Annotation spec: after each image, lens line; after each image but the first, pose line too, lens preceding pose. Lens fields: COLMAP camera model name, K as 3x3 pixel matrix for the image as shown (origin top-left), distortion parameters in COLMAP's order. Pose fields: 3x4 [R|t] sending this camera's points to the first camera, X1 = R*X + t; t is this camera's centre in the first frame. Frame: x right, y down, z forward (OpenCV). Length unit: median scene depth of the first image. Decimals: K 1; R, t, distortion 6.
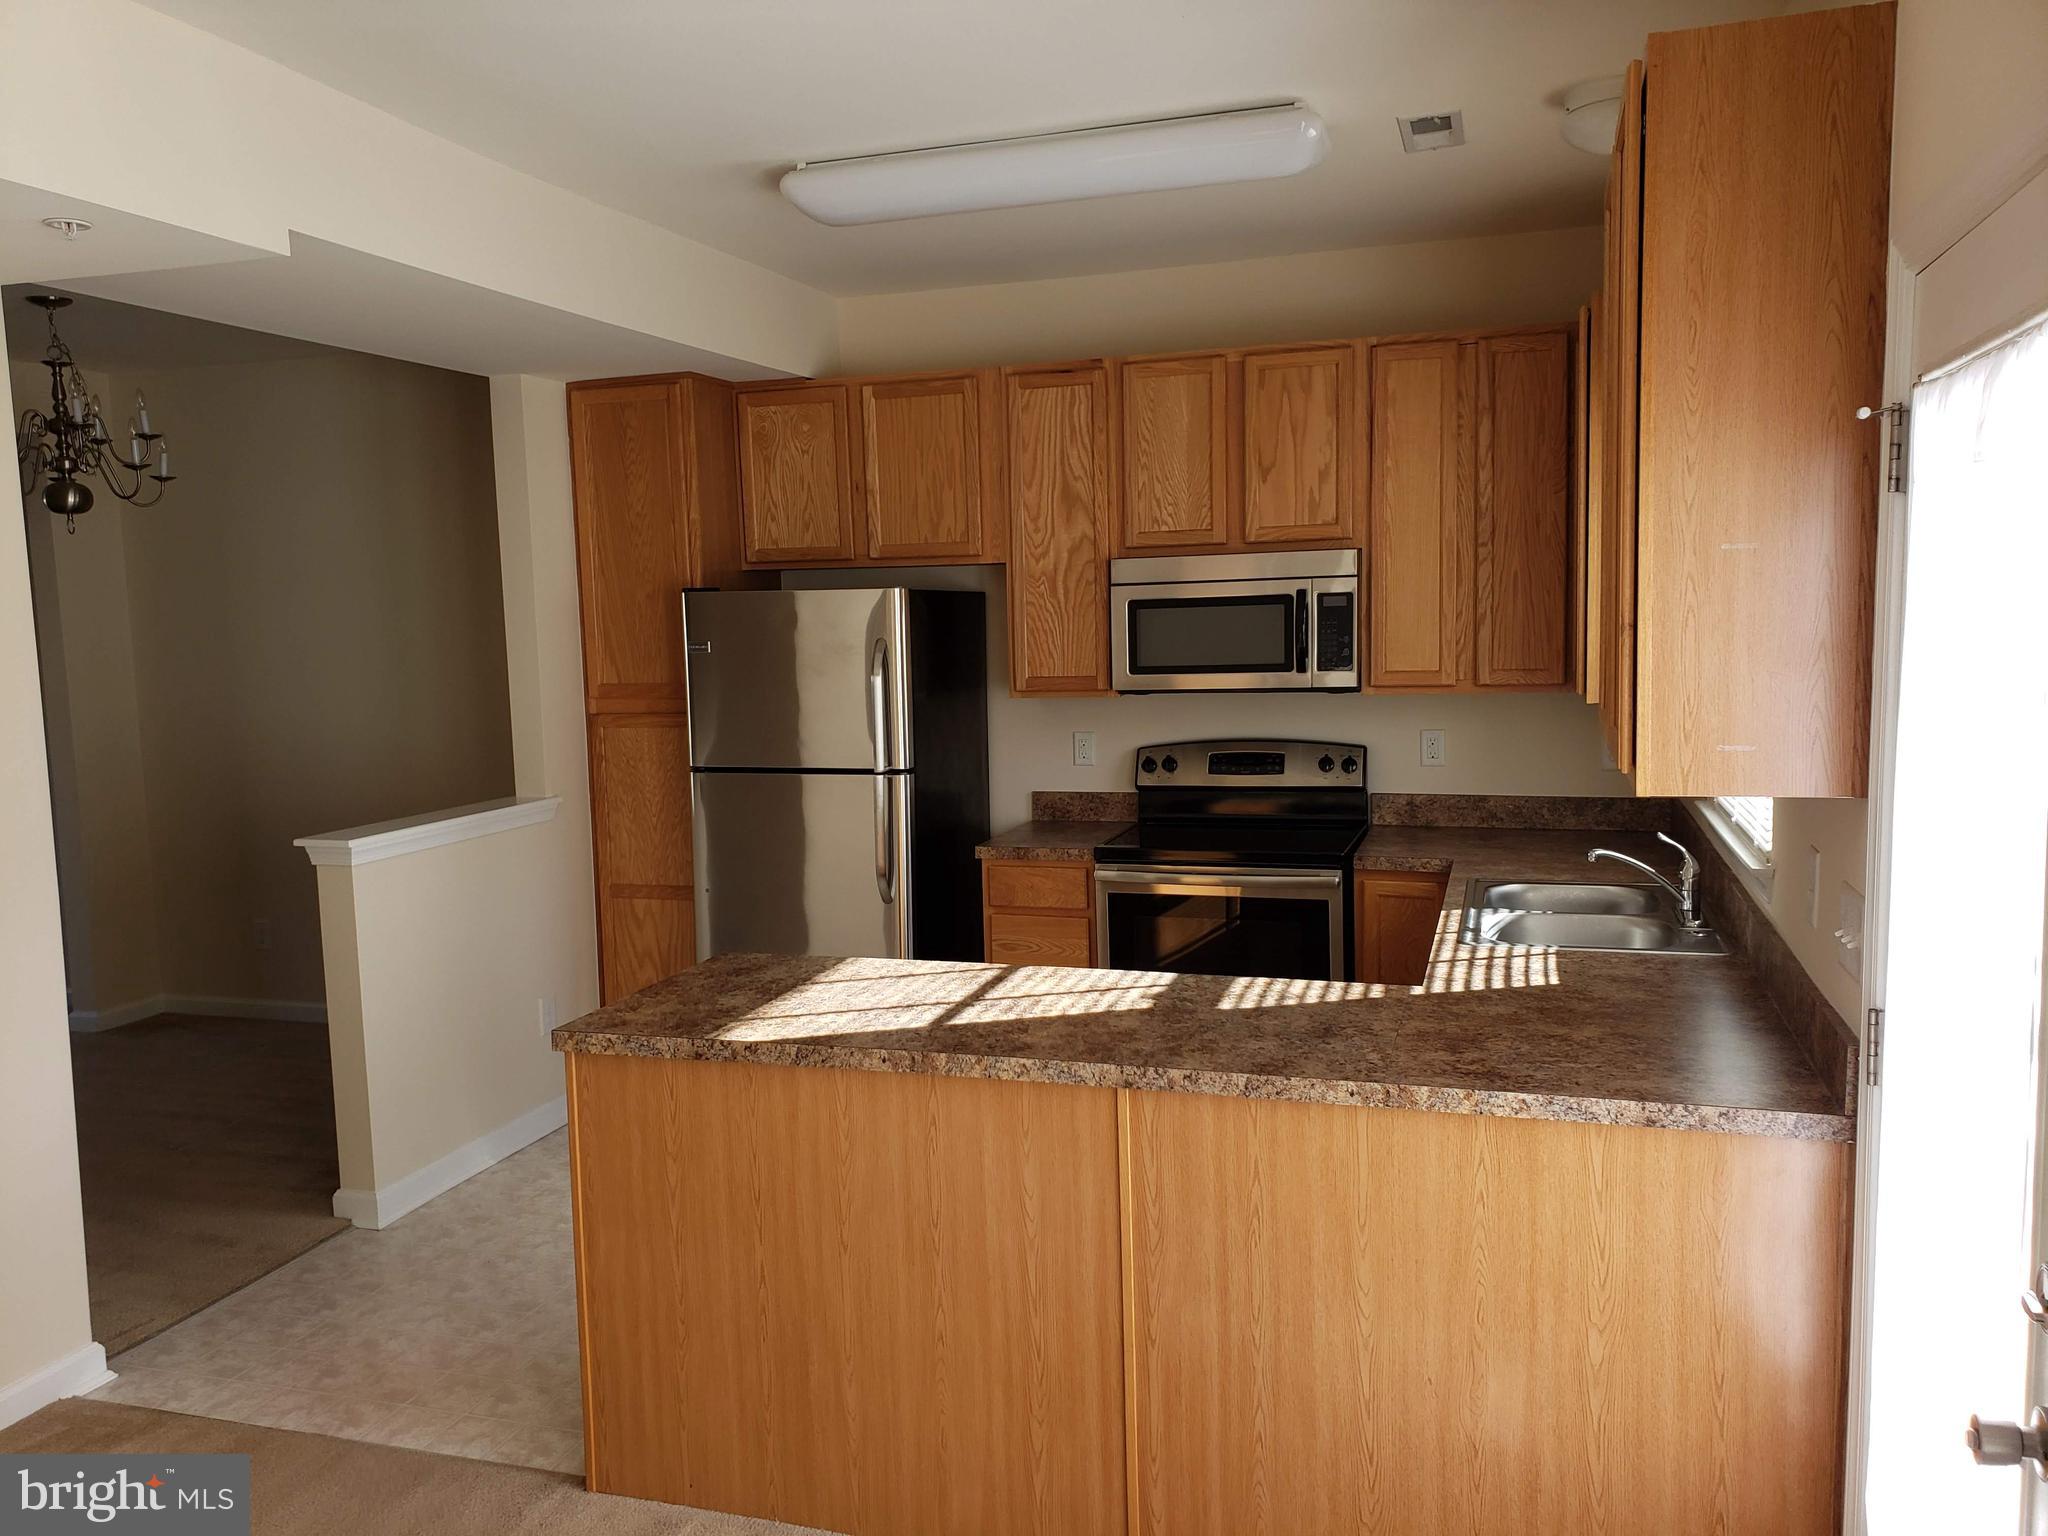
lens RADIAL K [[1584.6, 0, 1005.1], [0, 1584.6, 772.6], [0, 0, 1]] dist [0.108244, -0.219614]
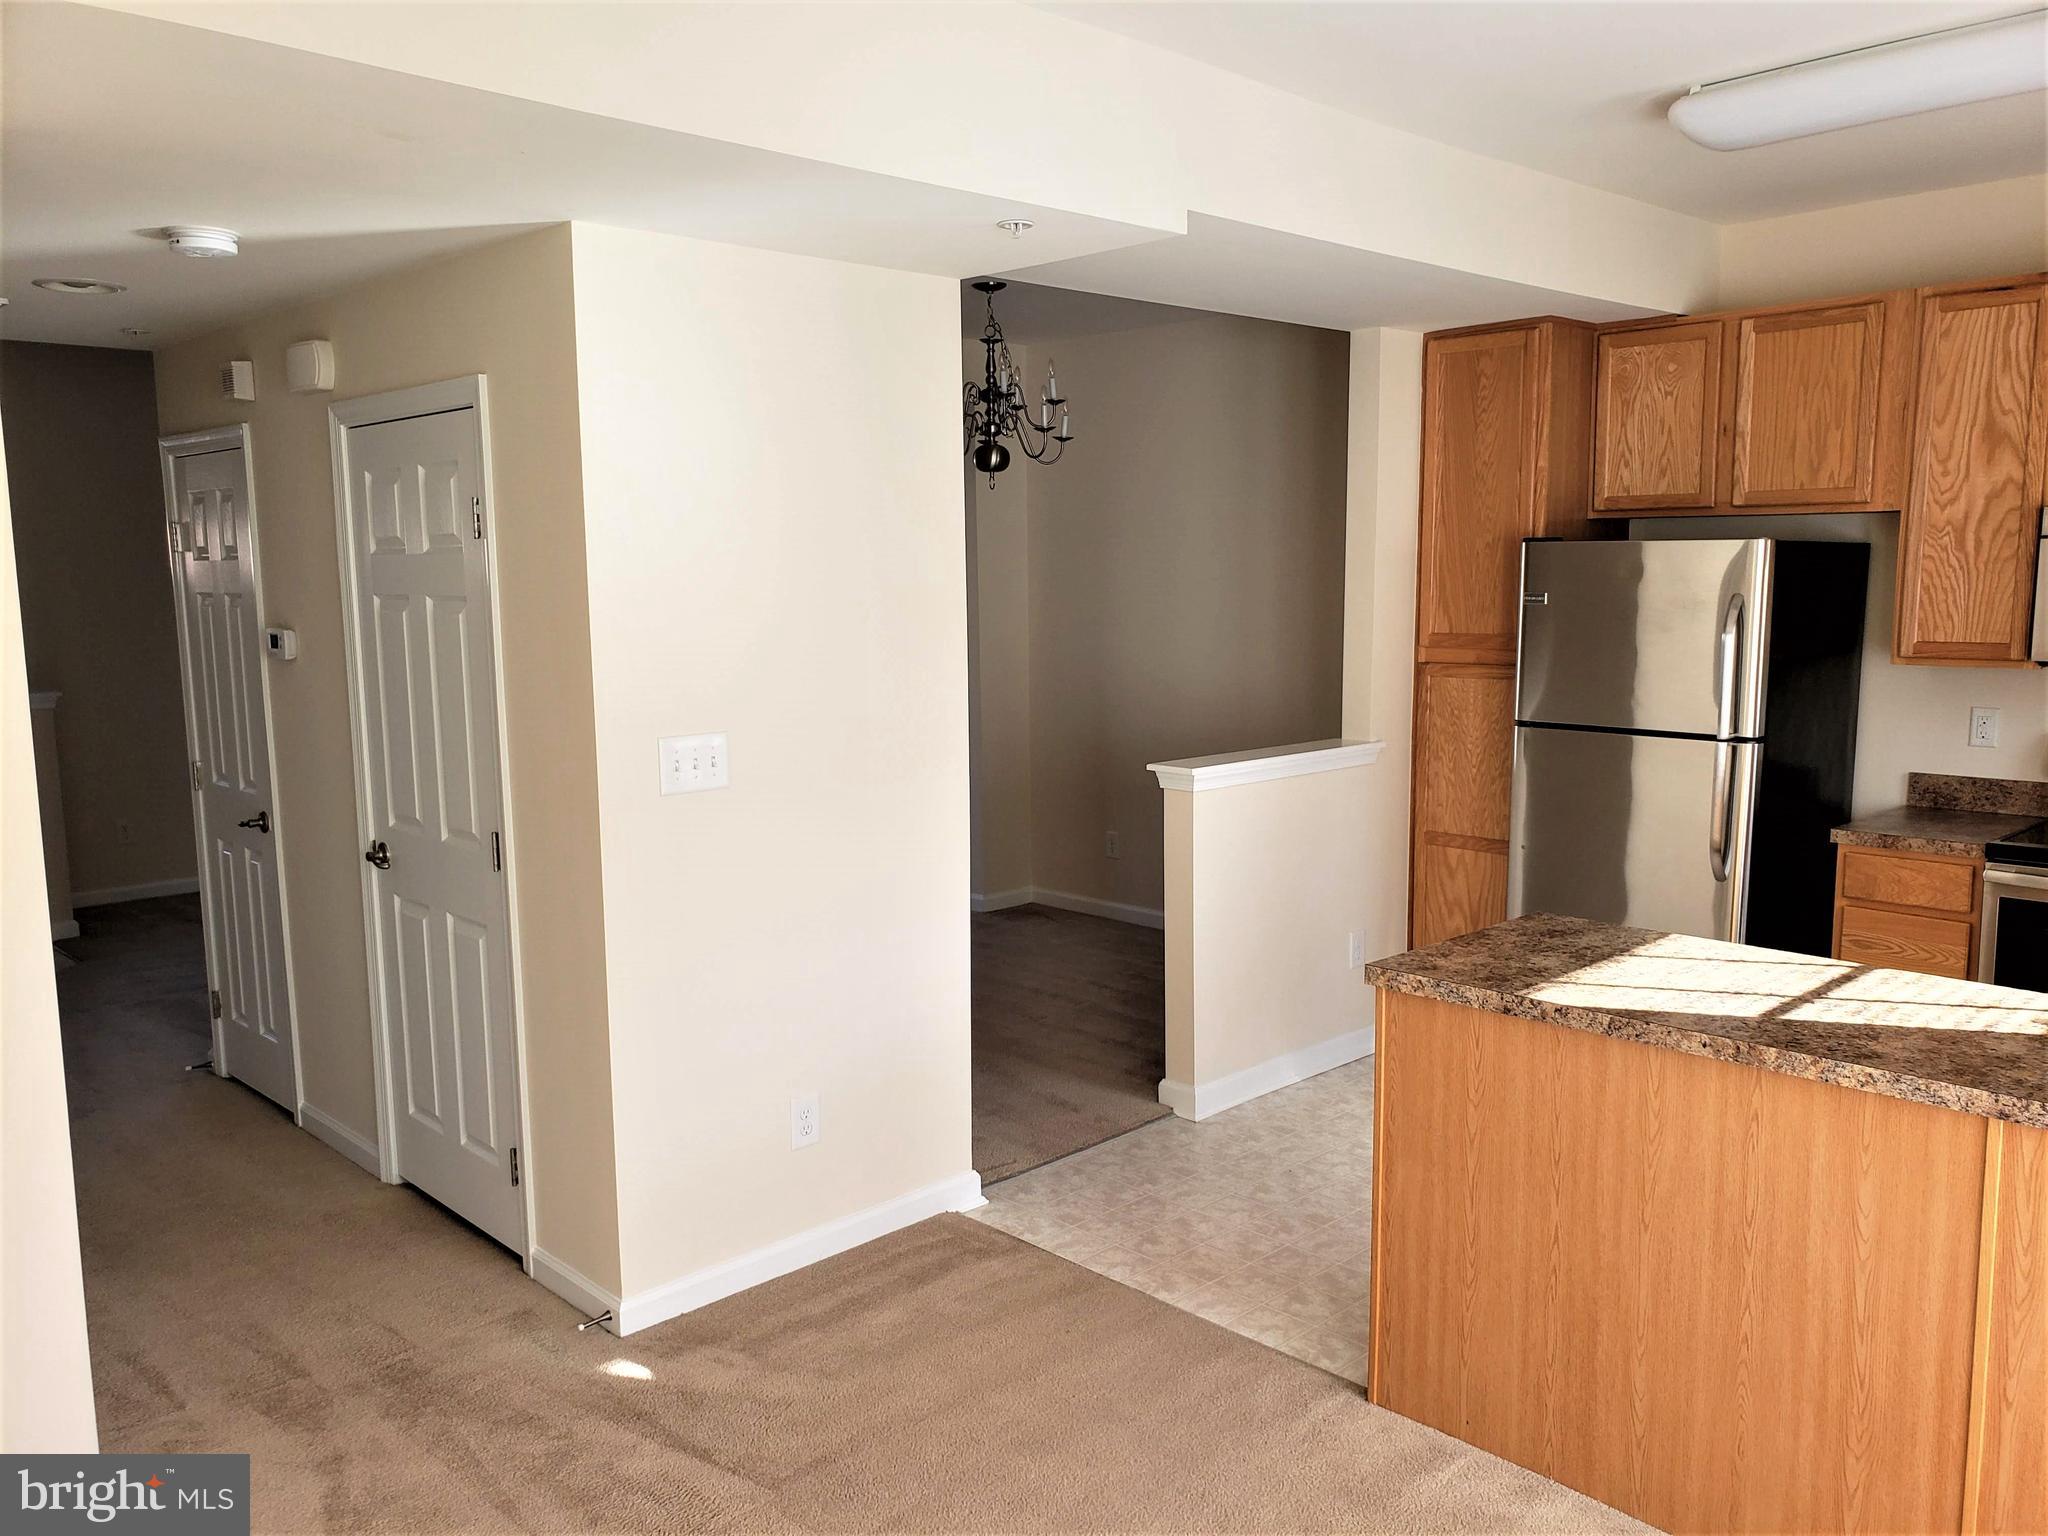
lens RADIAL K [[1607.5, 0, 1044.5], [0, 1607.5, 788.2], [0, 0, 1]] dist [0.021885, 0.012810]
pose [[0.887009, 0.082654, -0.454295, 0.000095], [-0.062453, 0.996283, 0.059324, -0.003738], [0.457510, -0.024249, 0.888874, -0.027251]]
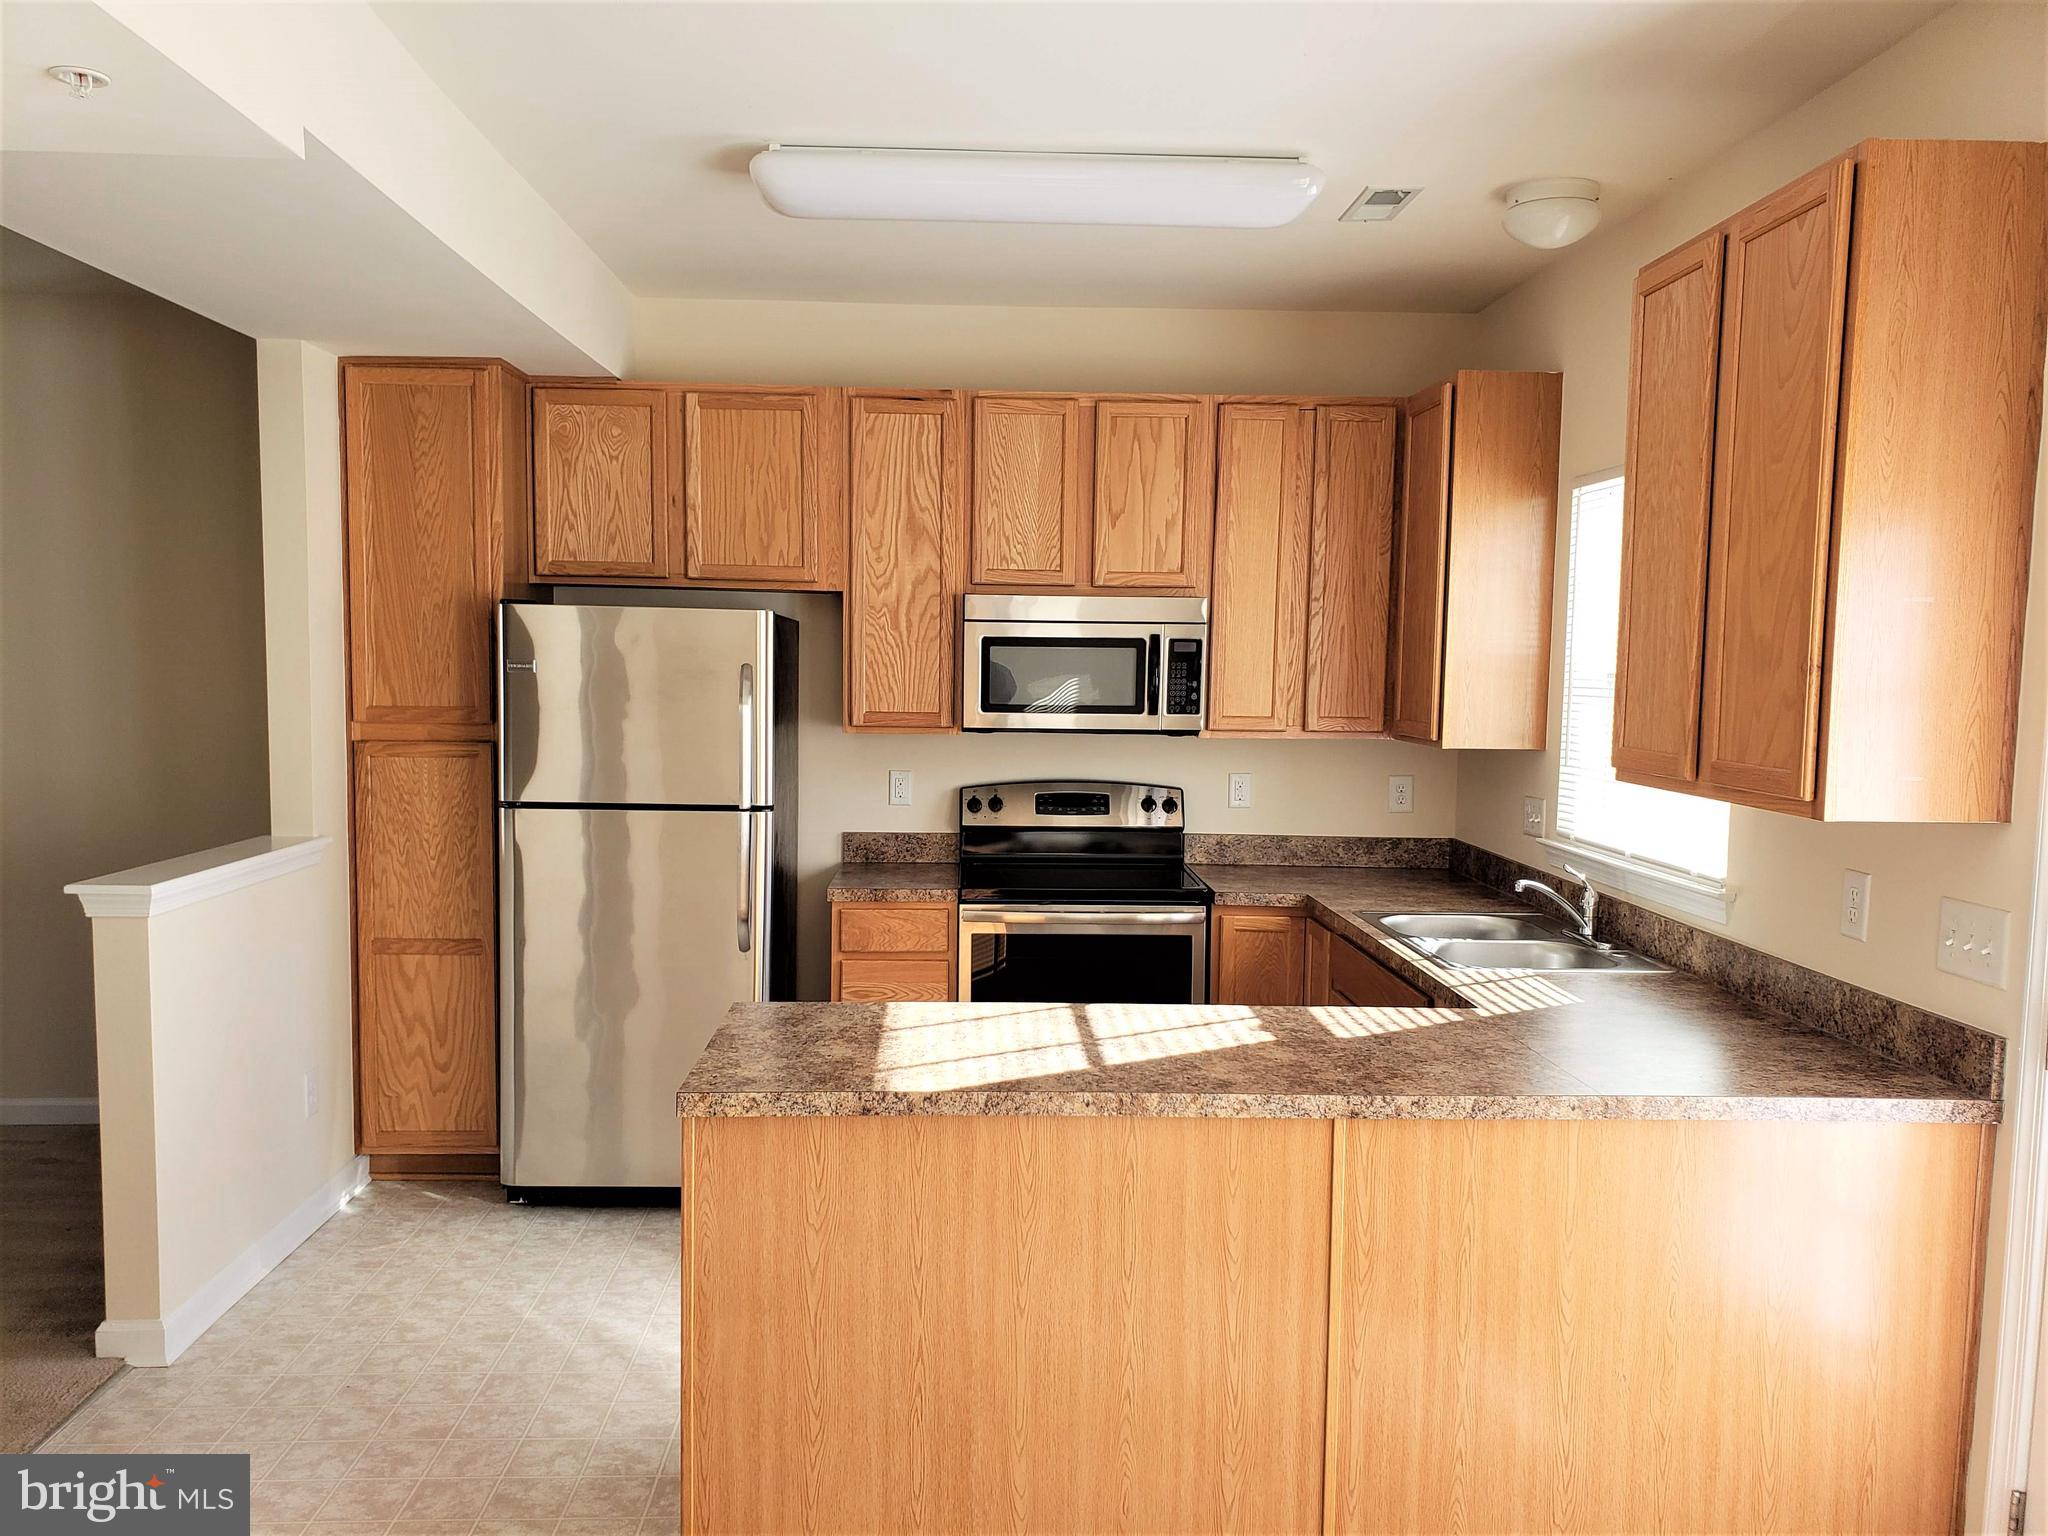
lens RADIAL K [[1587.6, 0, 1012.6], [0, 1587.6, 796.4], [0, 0, 1]] dist [0.076691, -0.103973]
pose [[0.937803, 0.010260, 0.347016, -0.310831], [-0.003591, 0.999796, -0.019857, 0.012717], [-0.347150, 0.017376, 0.937649, 0.092231]]
